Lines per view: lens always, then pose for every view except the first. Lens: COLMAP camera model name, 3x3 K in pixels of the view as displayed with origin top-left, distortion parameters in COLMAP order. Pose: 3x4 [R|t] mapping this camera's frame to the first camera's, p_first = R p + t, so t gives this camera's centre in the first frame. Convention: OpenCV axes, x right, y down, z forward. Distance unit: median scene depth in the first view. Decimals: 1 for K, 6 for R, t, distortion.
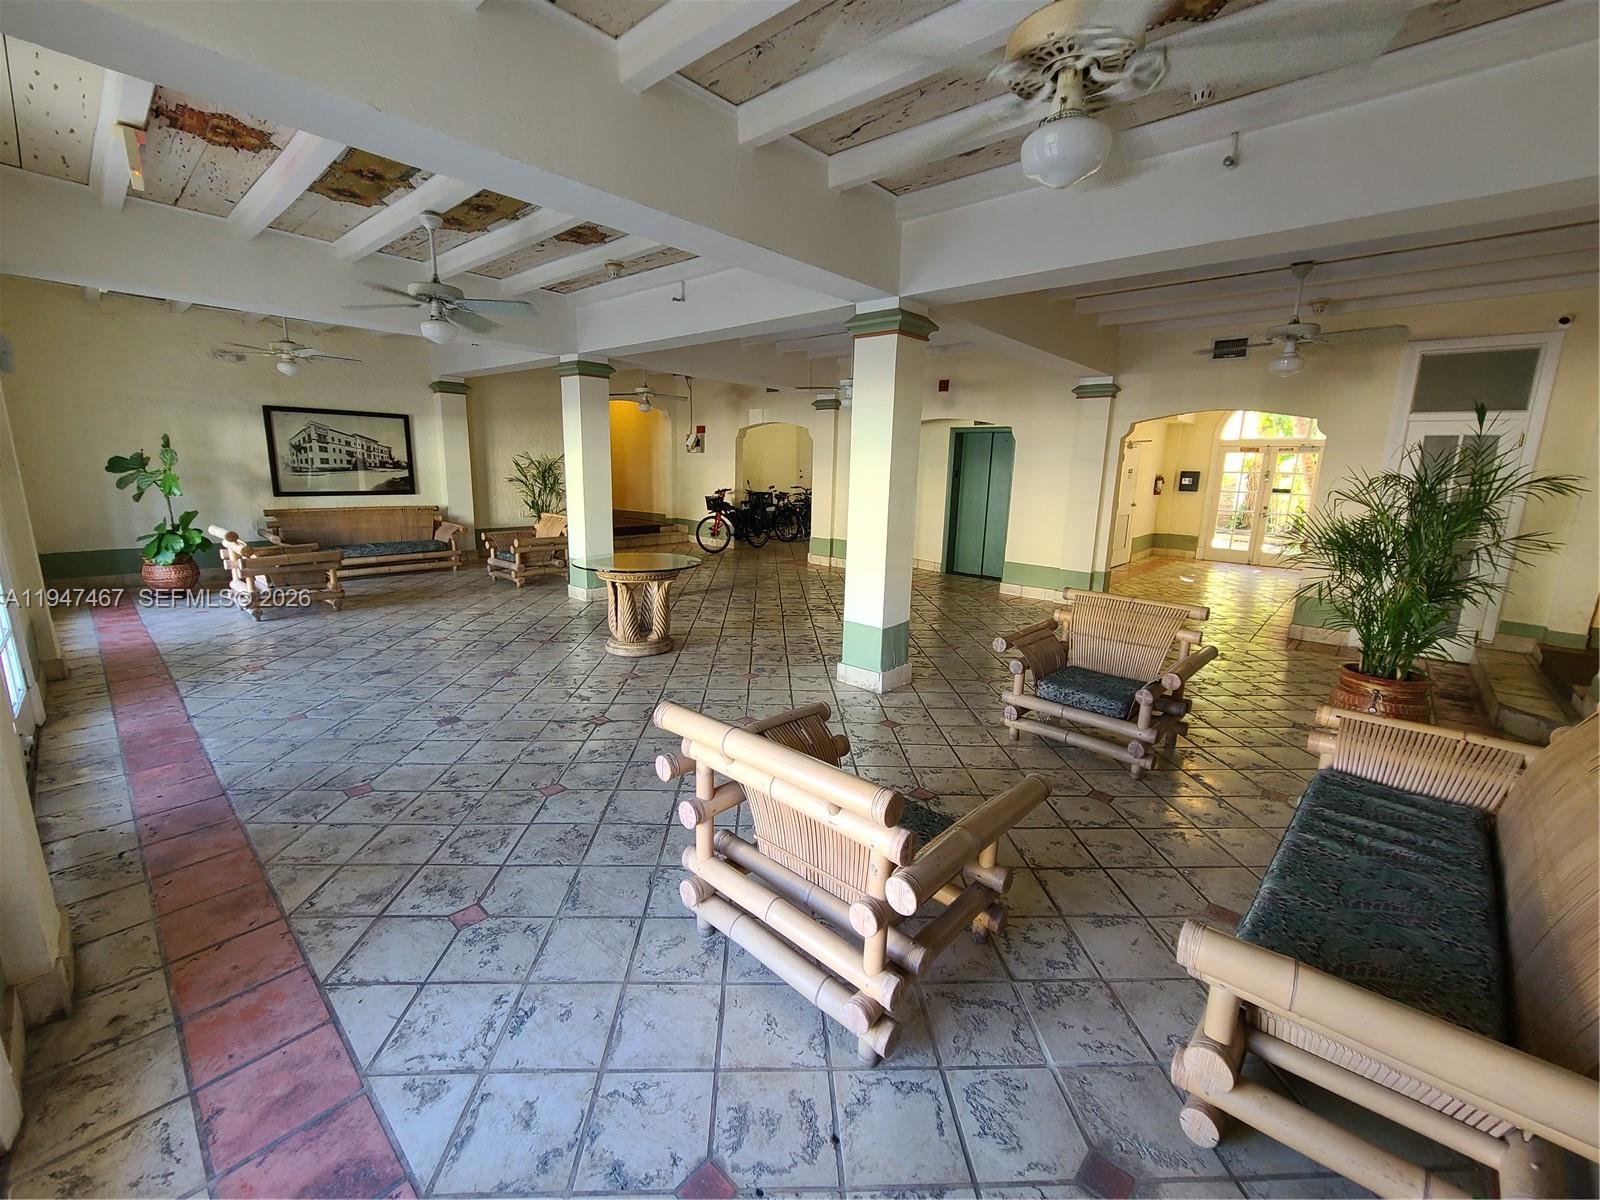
lens RADIAL K [[653.5, 0, 805.2], [0, 653.5, 594.8], [0, 0, 1]] dist [0.000997, 0.000044]
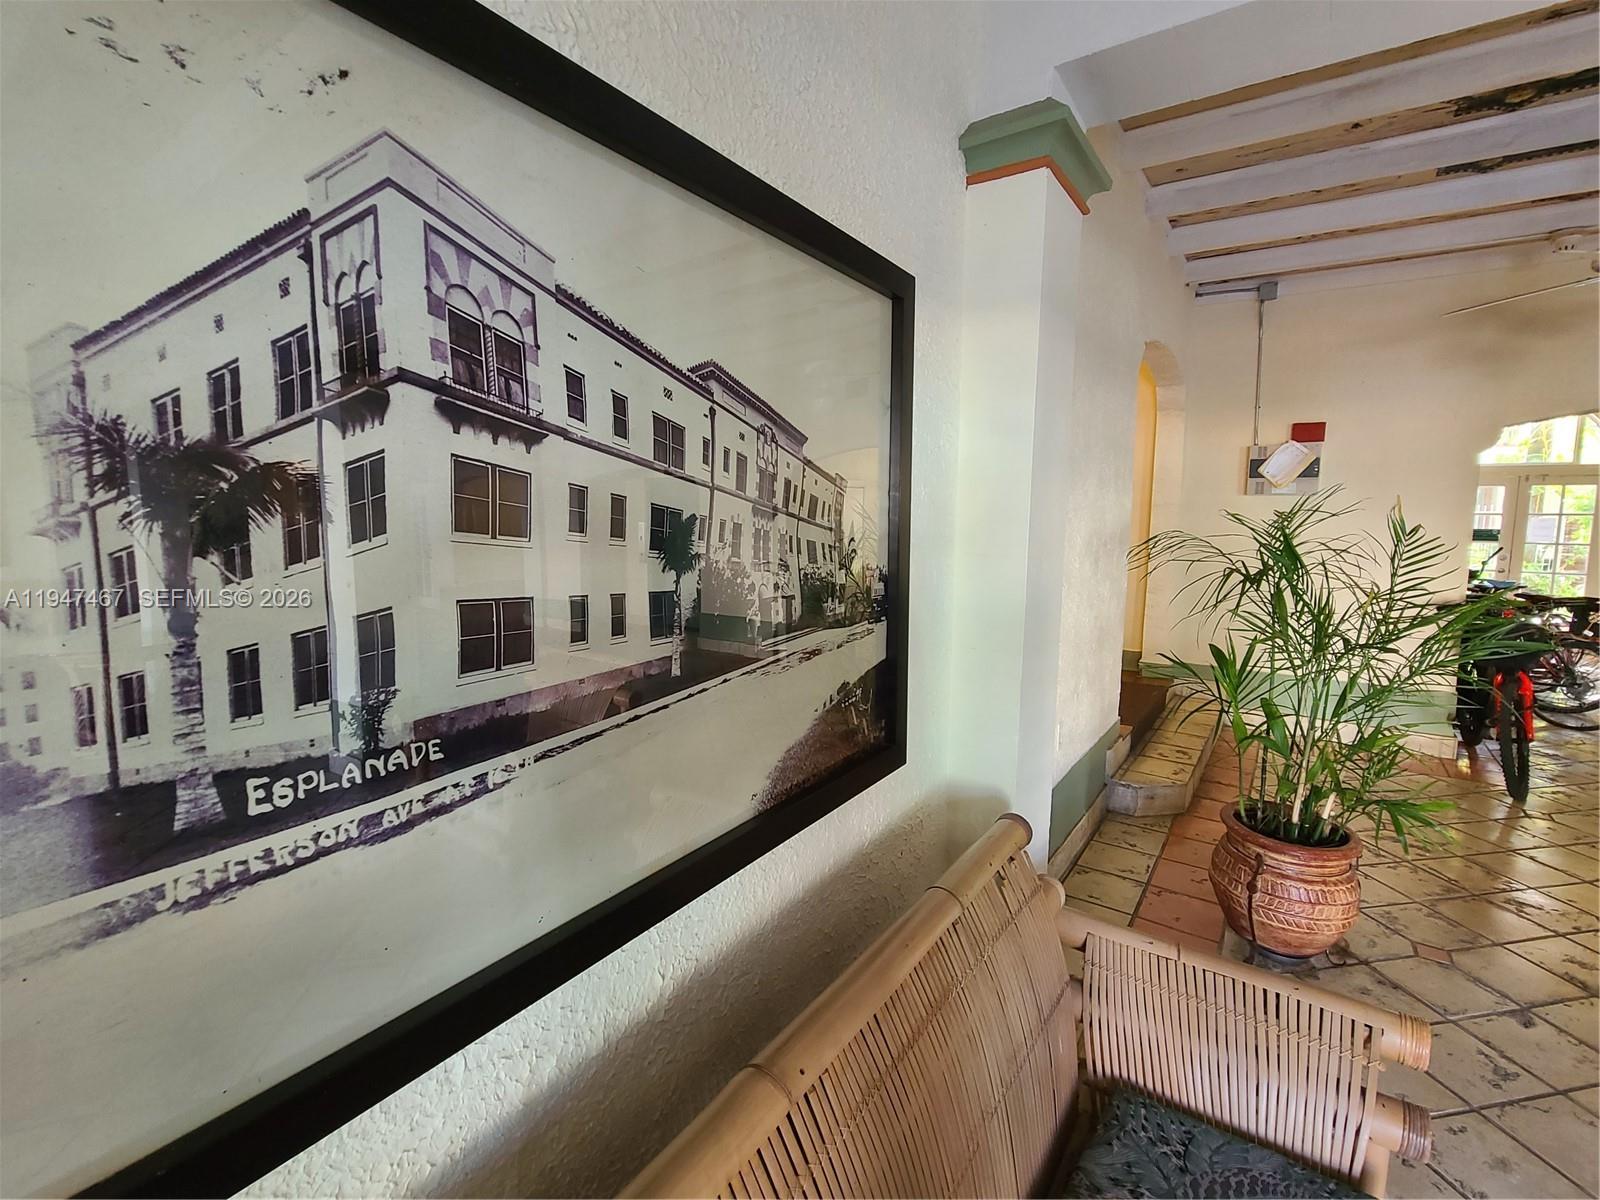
lens RADIAL K [[737.3, 0, 794.6], [0, 737.3, 592.0], [0, 0, 1]] dist [-0.002205, -0.000162]
pose [[0.991163, -0.041718, 0.125915, -0.716679], [0.053690, 0.994196, -0.093232, -0.201331], [-0.121295, 0.099168, 0.987650, 0.908655]]
